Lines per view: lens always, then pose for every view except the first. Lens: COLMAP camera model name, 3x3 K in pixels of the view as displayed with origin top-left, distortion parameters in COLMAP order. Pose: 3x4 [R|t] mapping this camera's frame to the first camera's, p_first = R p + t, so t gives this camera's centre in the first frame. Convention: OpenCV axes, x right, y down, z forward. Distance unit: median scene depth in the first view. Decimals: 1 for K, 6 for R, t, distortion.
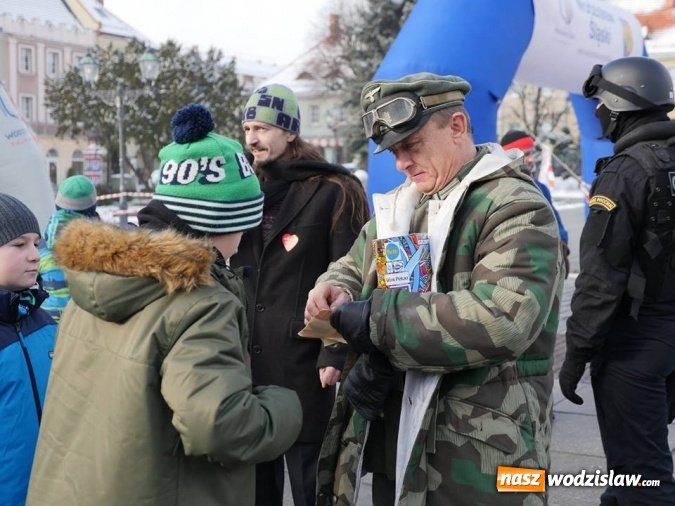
lens RADIAL K [[1046.7, 0, 337.5], [0, 1046.7, 253.0], [0, 0, 1]] dist [0.016370, 0.068375]
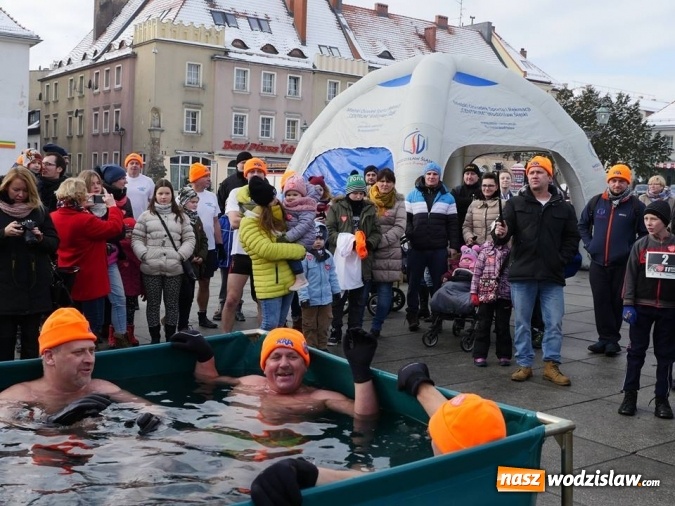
lens RADIAL K [[854.6, 0, 337.5], [0, 854.6, 253.0], [0, 0, 1]] dist [-0.015928, 0.053208]
pose [[0.921114, 0.066071, -0.383646, -0.037528], [-0.064767, 0.997767, 0.016332, 0.020540], [0.383868, 0.009804, 0.923336, -0.235897]]
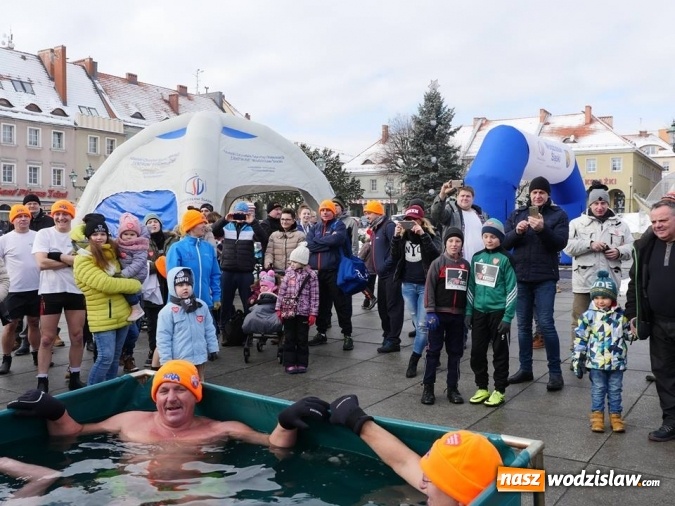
lens RADIAL K [[672.8, 0, 337.5], [0, 672.8, 253.0], [0, 0, 1]] dist [-0.001018, -0.003350]
pose [[0.998634, 0.010851, -0.051119, -0.066858], [-0.012281, 0.999539, -0.027751, 0.019954], [0.050794, 0.028341, 0.998307, -0.218129]]
